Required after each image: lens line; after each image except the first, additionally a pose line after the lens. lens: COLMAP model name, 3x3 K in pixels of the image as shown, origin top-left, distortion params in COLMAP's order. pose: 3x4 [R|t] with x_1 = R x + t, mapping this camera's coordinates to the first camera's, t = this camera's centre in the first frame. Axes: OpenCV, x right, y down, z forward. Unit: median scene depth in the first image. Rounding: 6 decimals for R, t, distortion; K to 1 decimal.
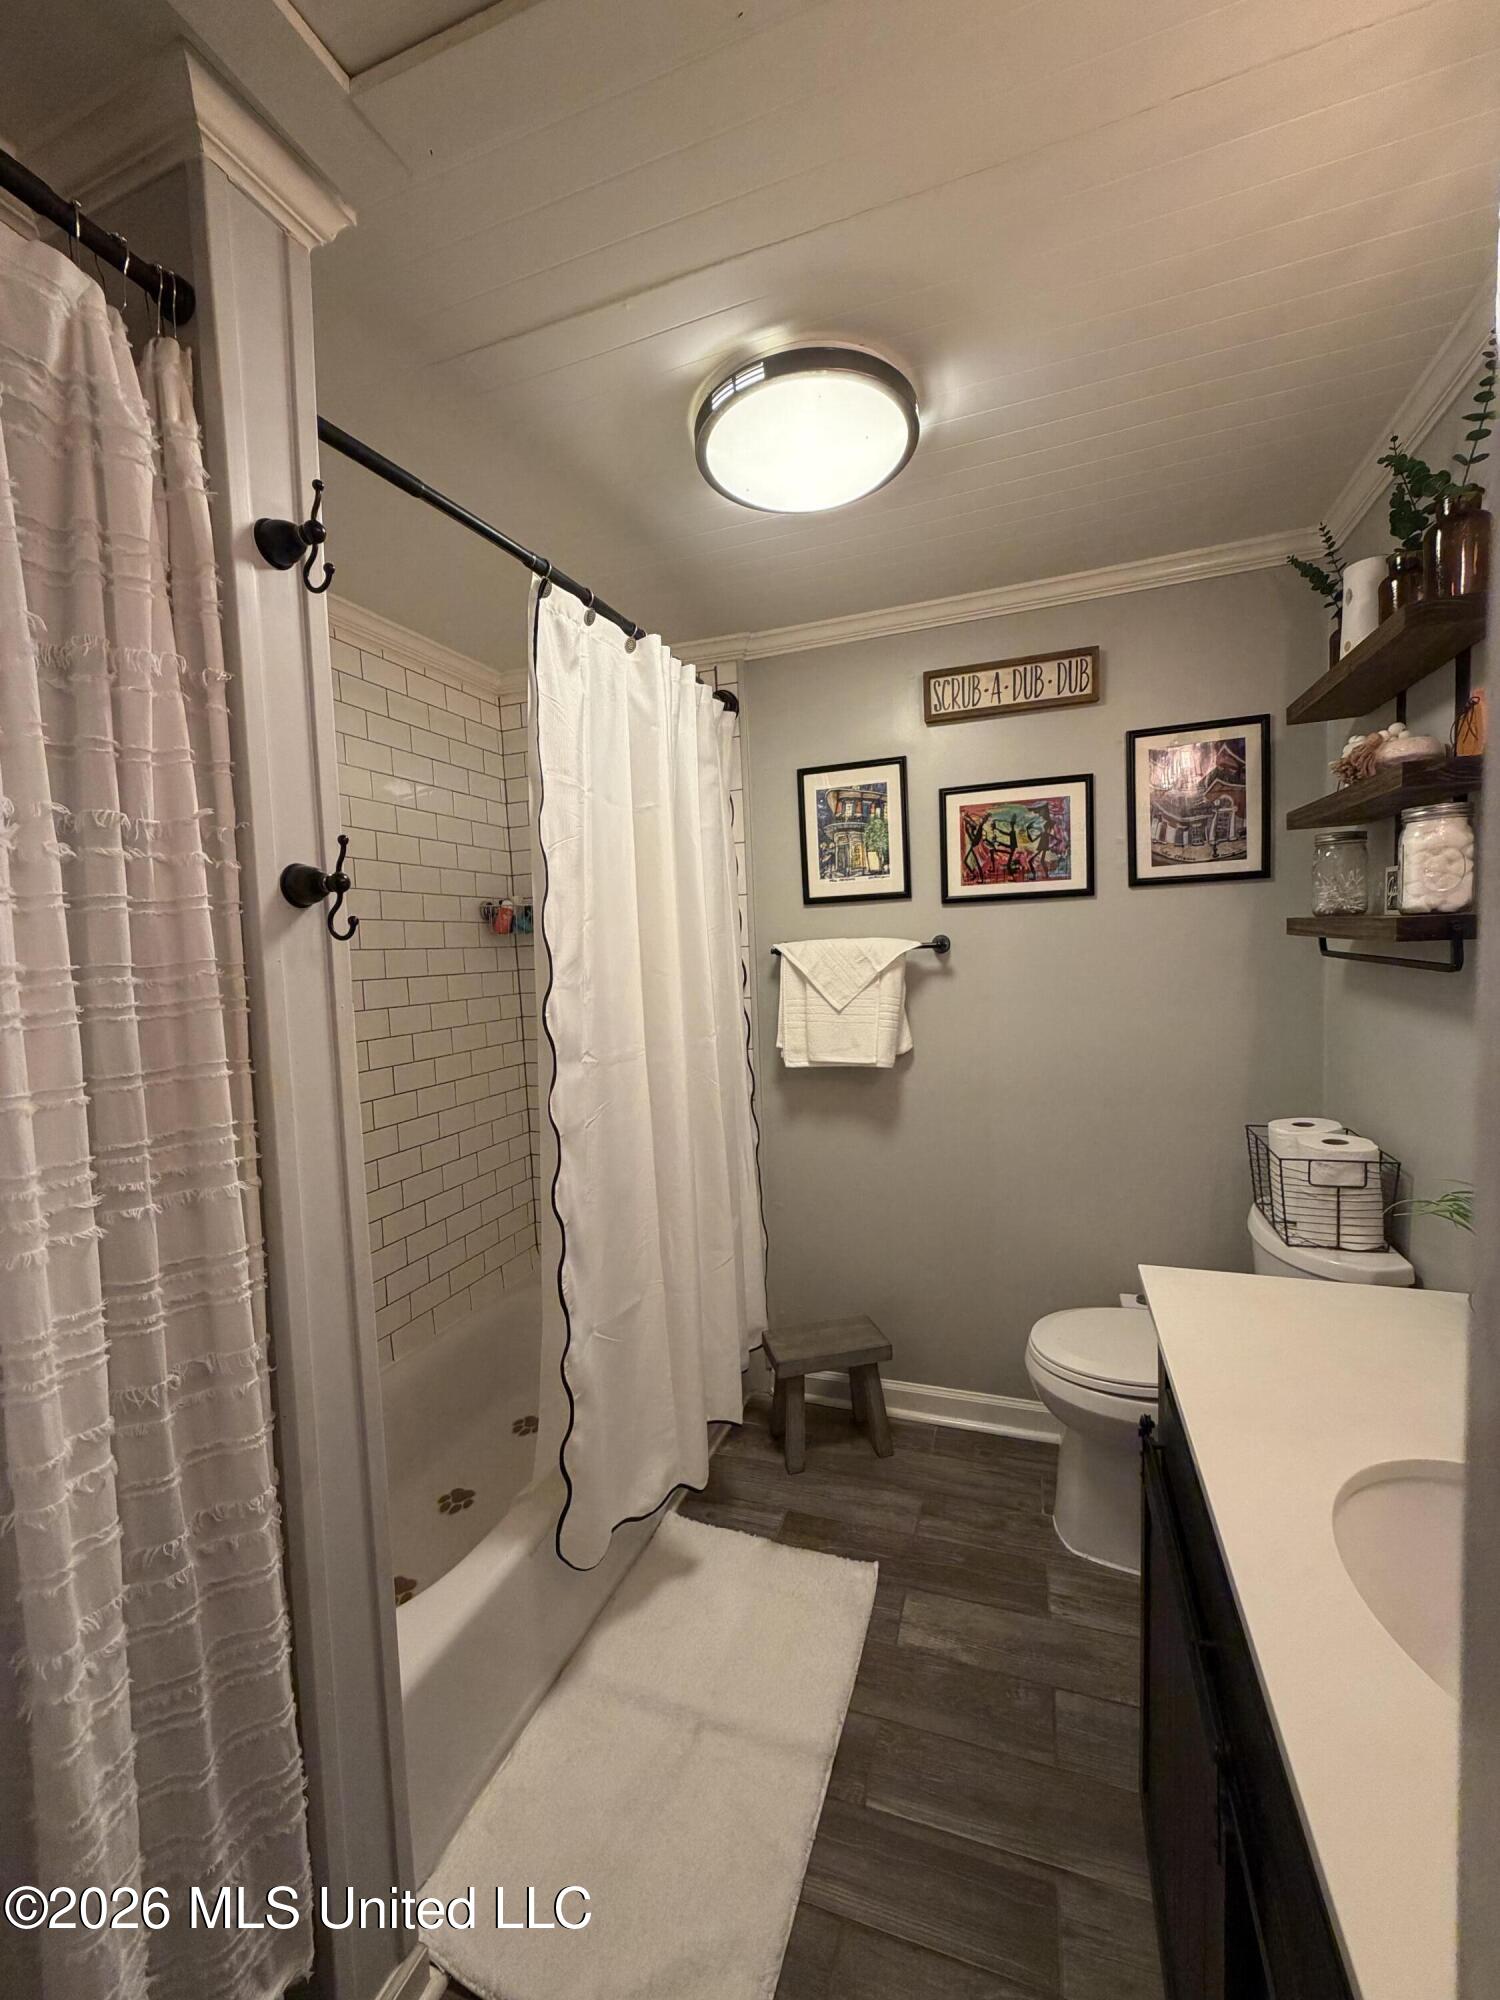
lens RADIAL K [[802.5, 0, 748.3], [0, 802.5, 995.6], [0, 0, 1]] dist [-0.002847, 0.001571]
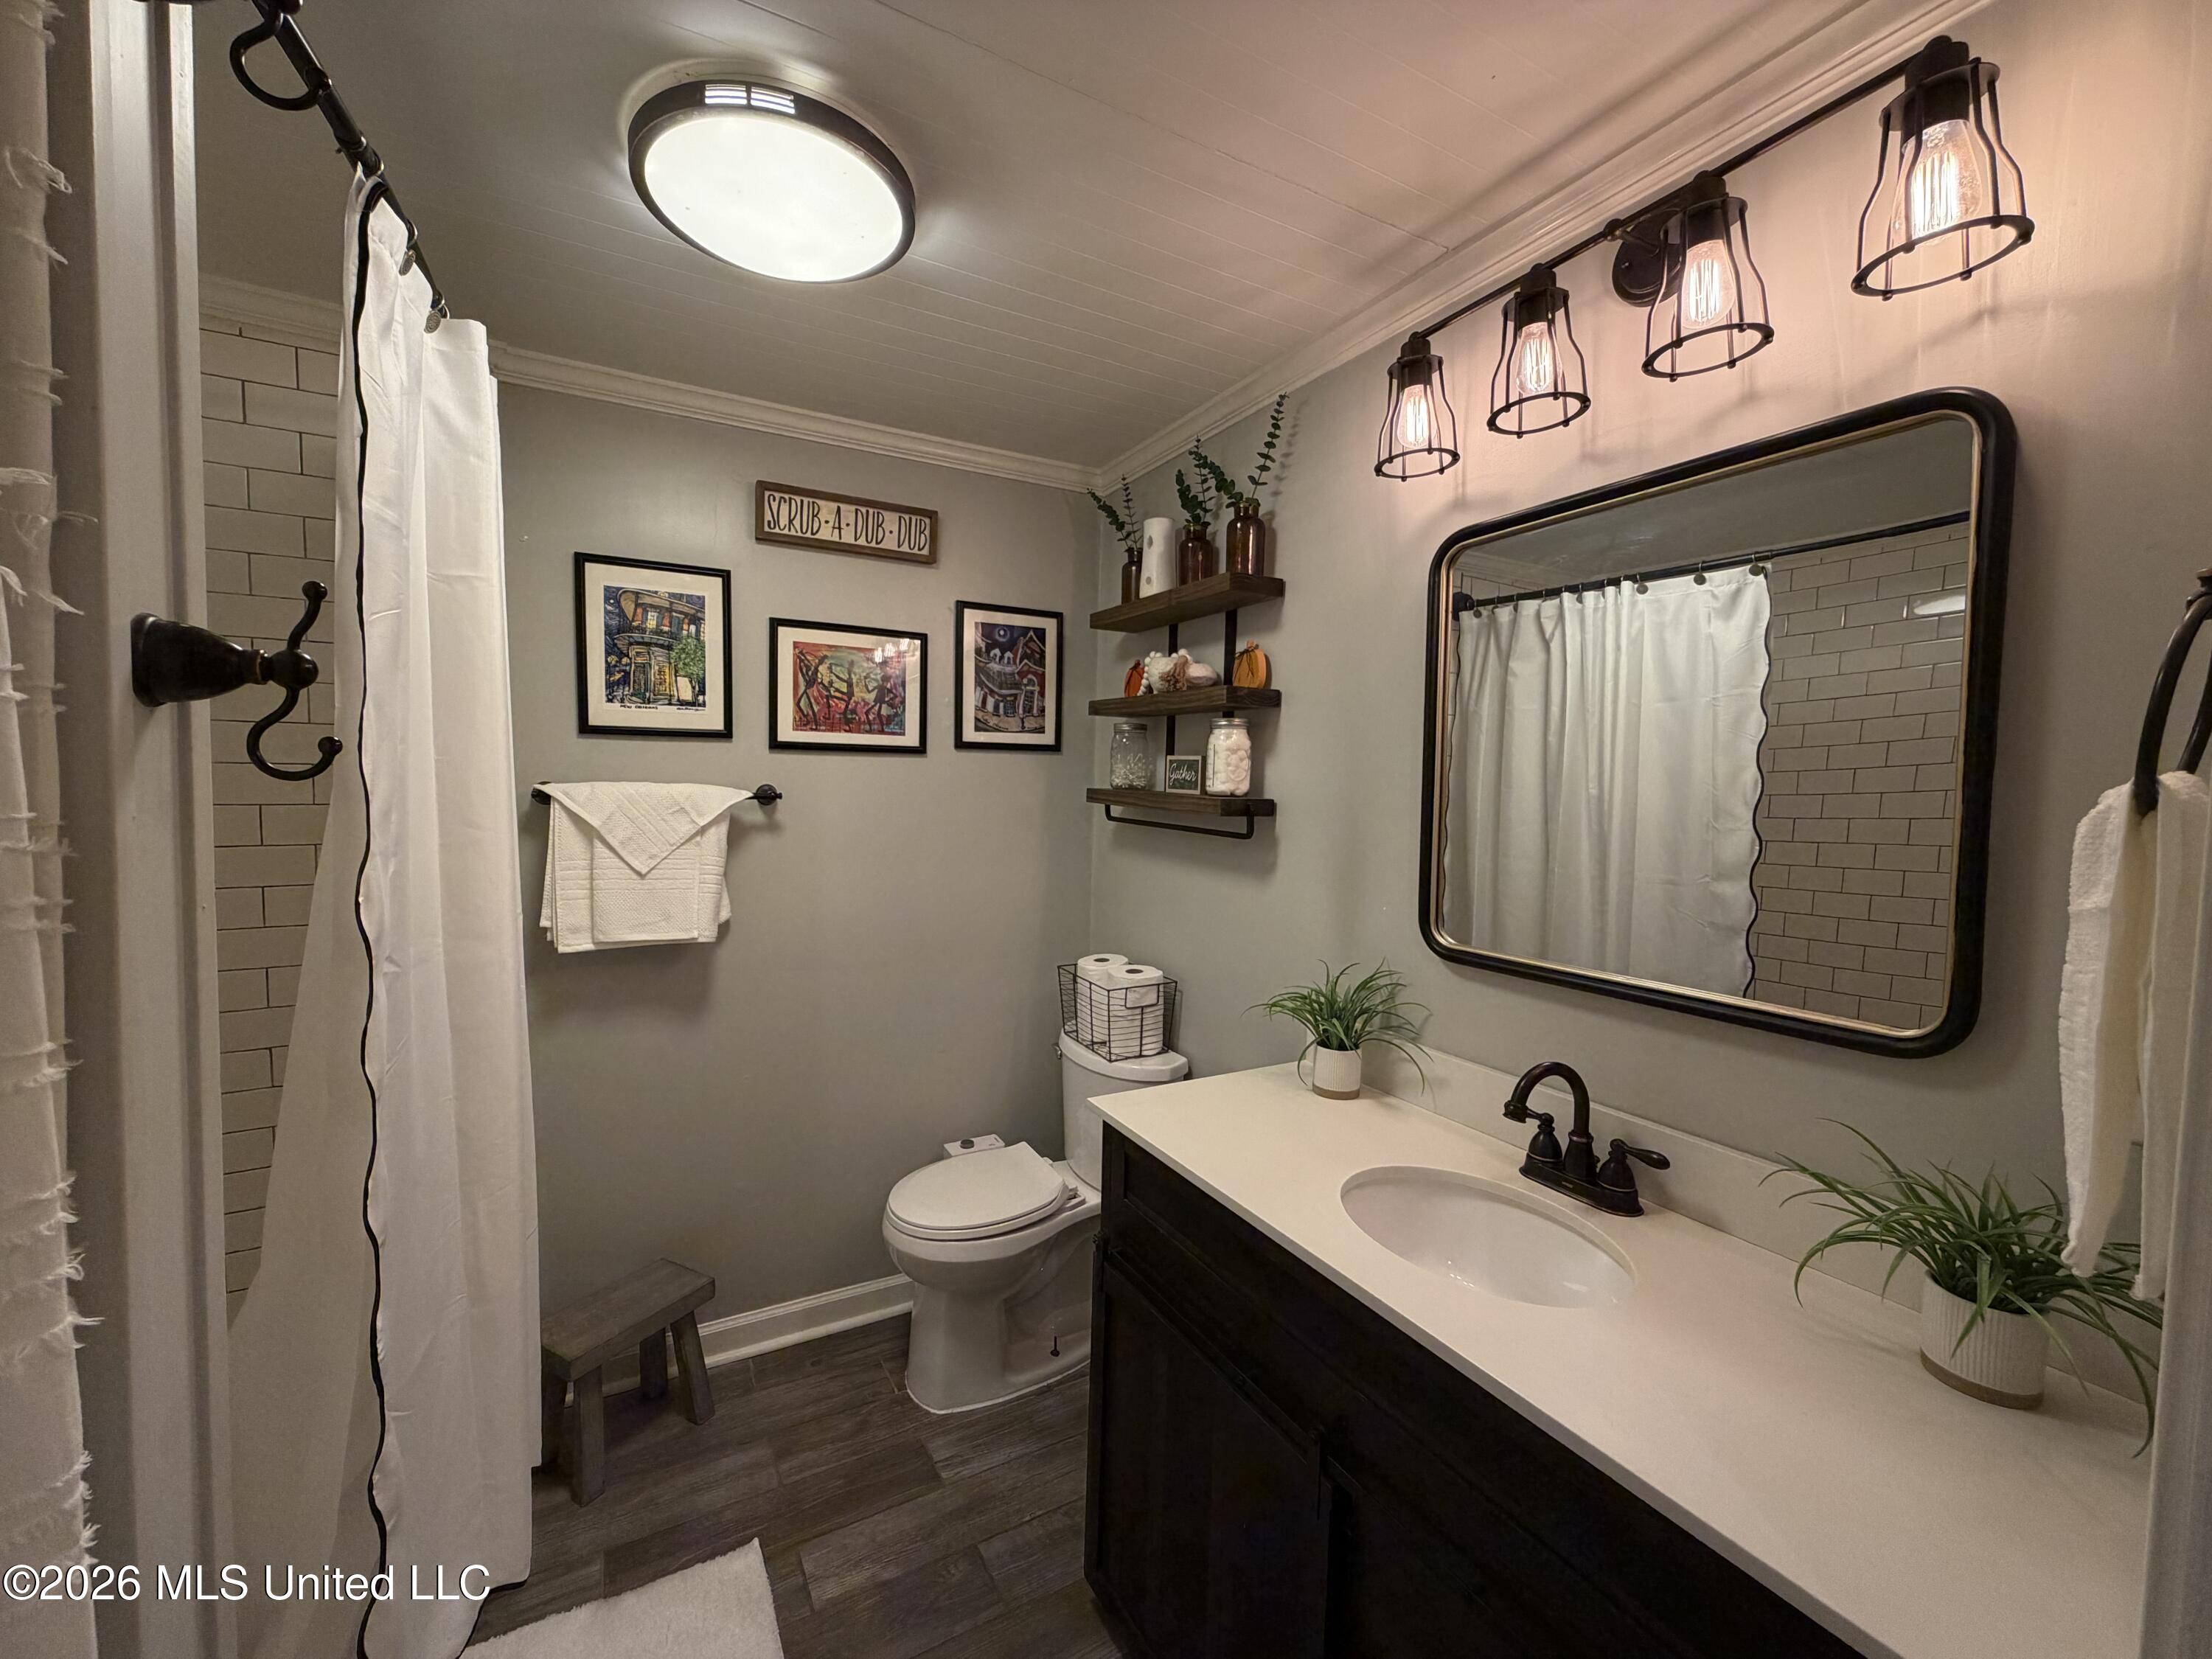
lens RADIAL K [[887.6, 0, 1104.7], [0, 887.6, 826.9], [0, 0, 1]] dist [-0.002847, 0.001571]
pose [[0.652387, 0.014747, 0.757742, -0.276192], [-0.001203, 0.999830, -0.018423, -0.013223], [-0.757885, 0.011107, 0.652294, 0.104664]]
